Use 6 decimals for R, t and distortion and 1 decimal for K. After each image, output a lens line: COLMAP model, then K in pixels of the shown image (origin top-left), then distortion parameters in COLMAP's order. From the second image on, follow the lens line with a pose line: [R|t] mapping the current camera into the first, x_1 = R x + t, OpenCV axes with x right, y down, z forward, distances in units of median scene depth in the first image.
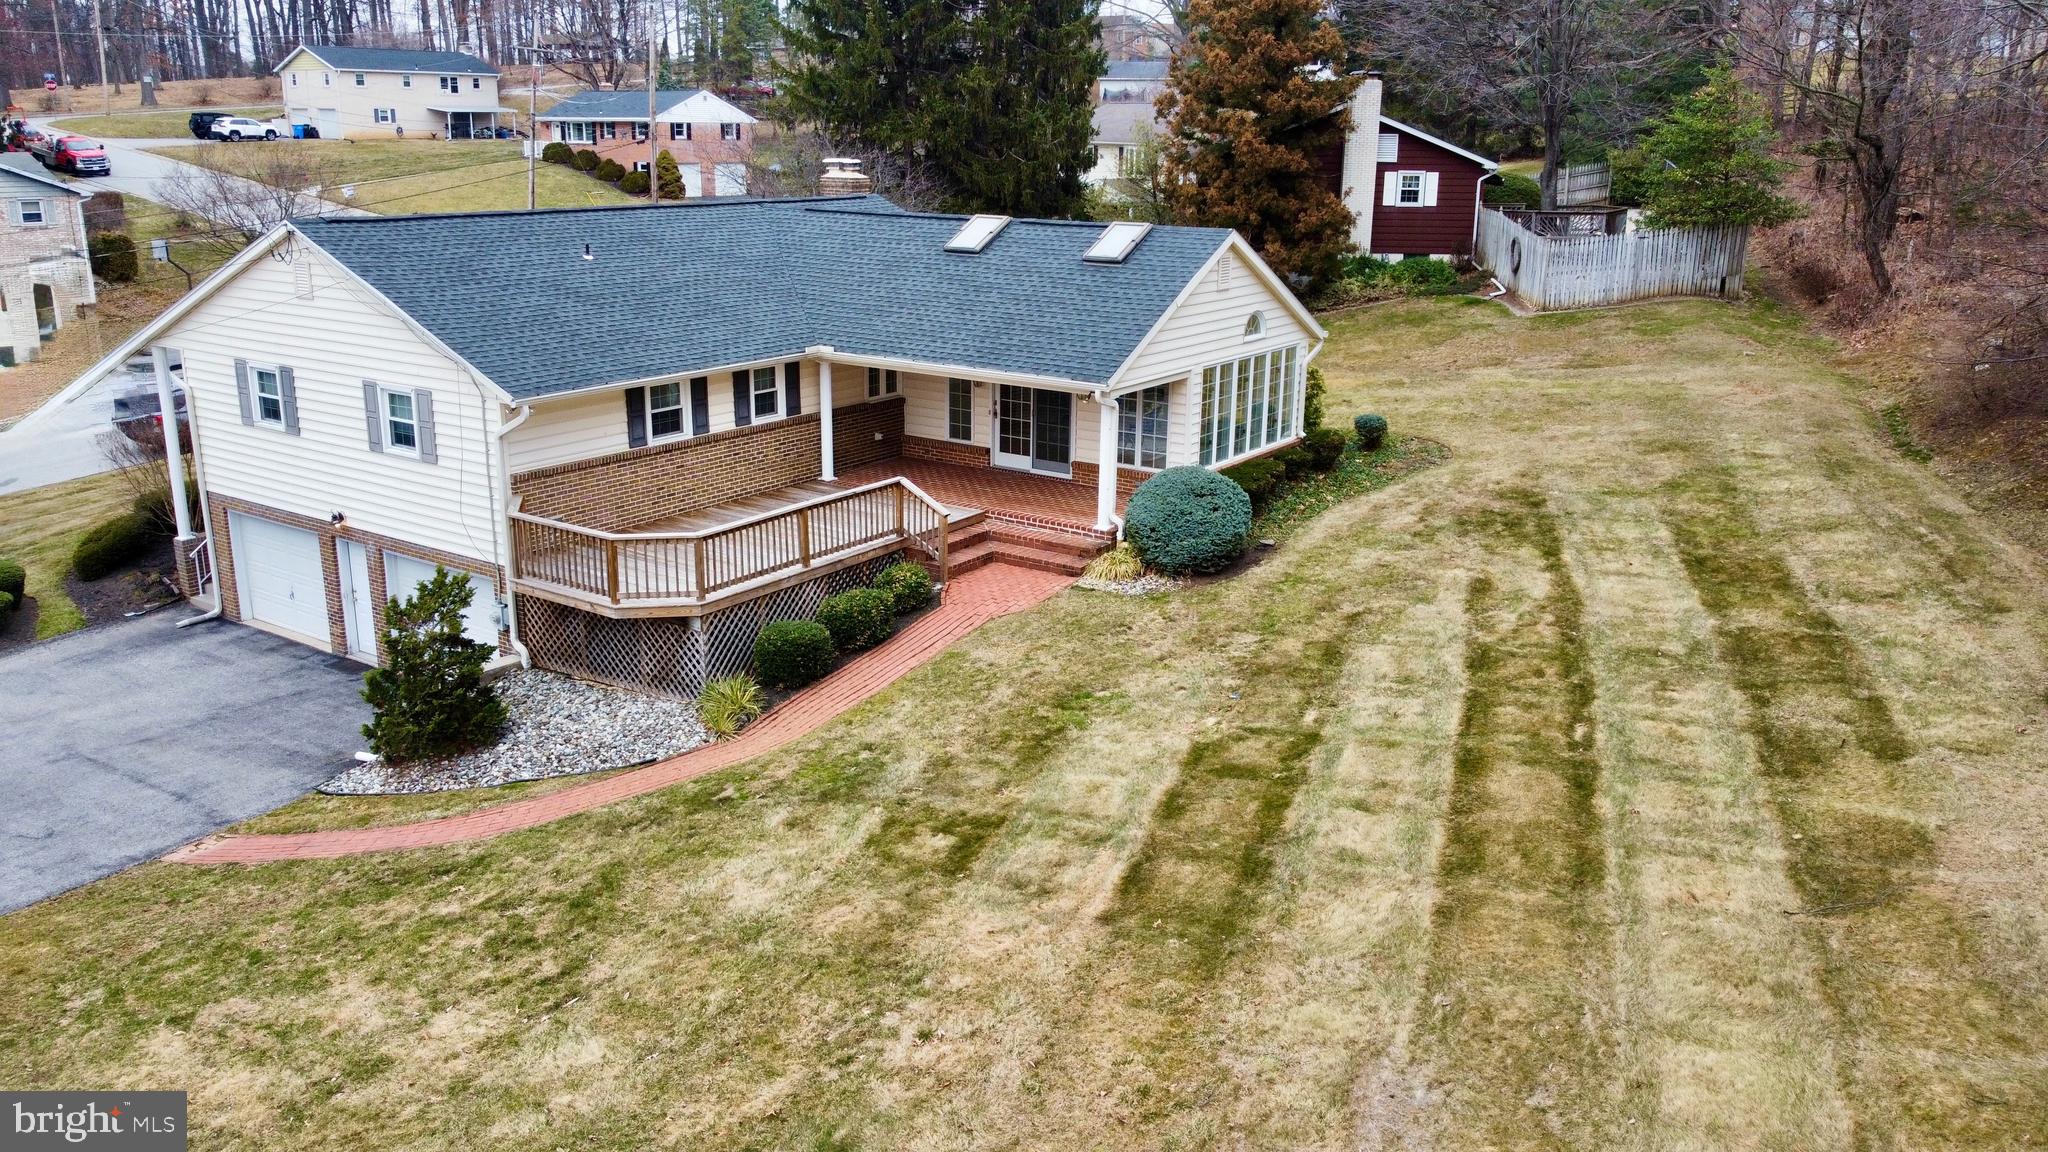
lens RADIAL K [[1555.3, 0, 1024.0], [0, 1555.3, 576.0], [0, 0, 1]] dist [0.000369, -0.007037]
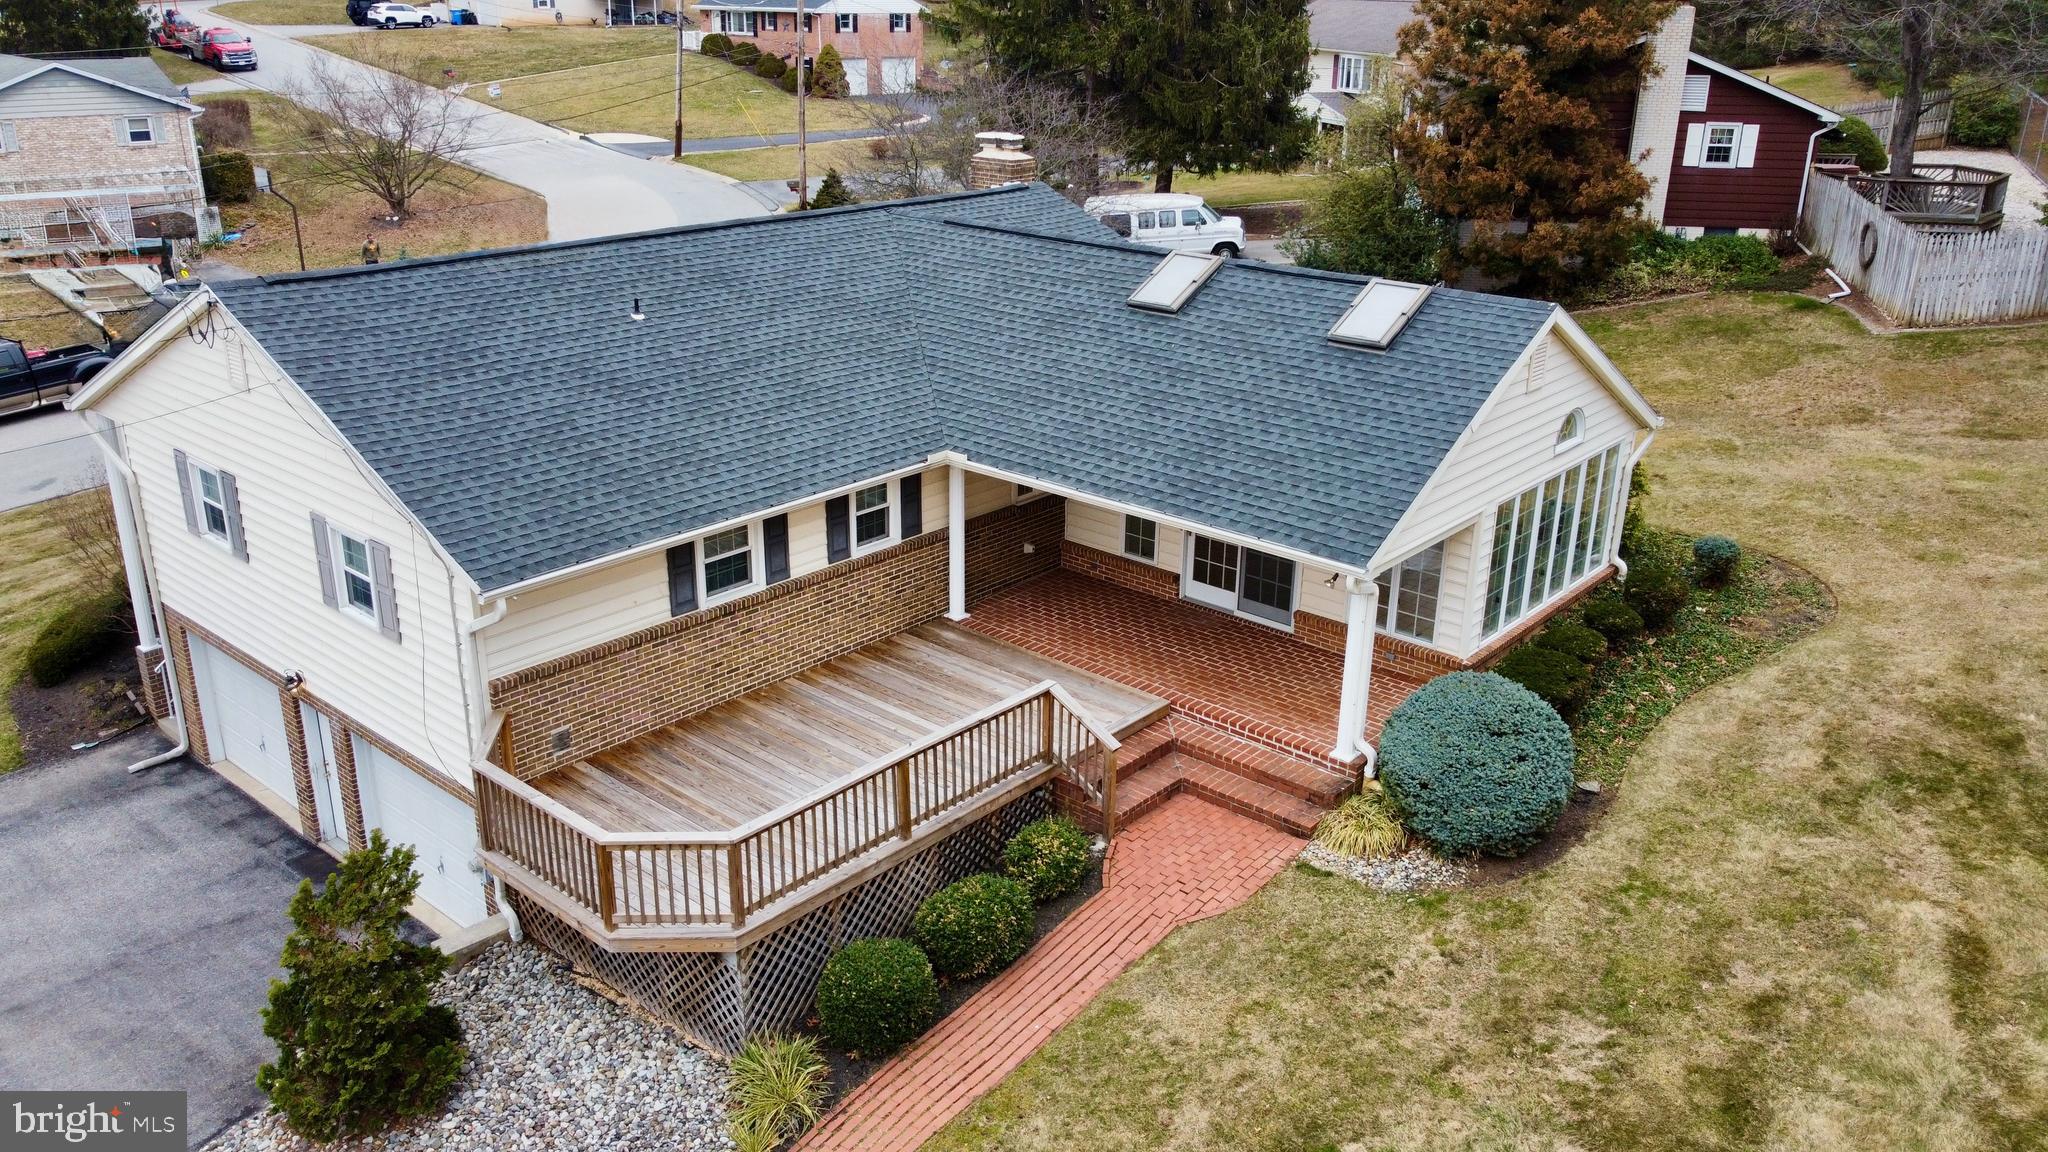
lens RADIAL K [[1555.3, 0, 1024.0], [0, 1555.3, 576.0], [0, 0, 1]] dist [0.000369, -0.007037]
pose [[0.993446, 0.042320, -0.106175, -0.018547], [-0.033767, 0.996133, 0.081105, -0.151008], [0.109197, -0.076988, 0.991034, 0.293428]]
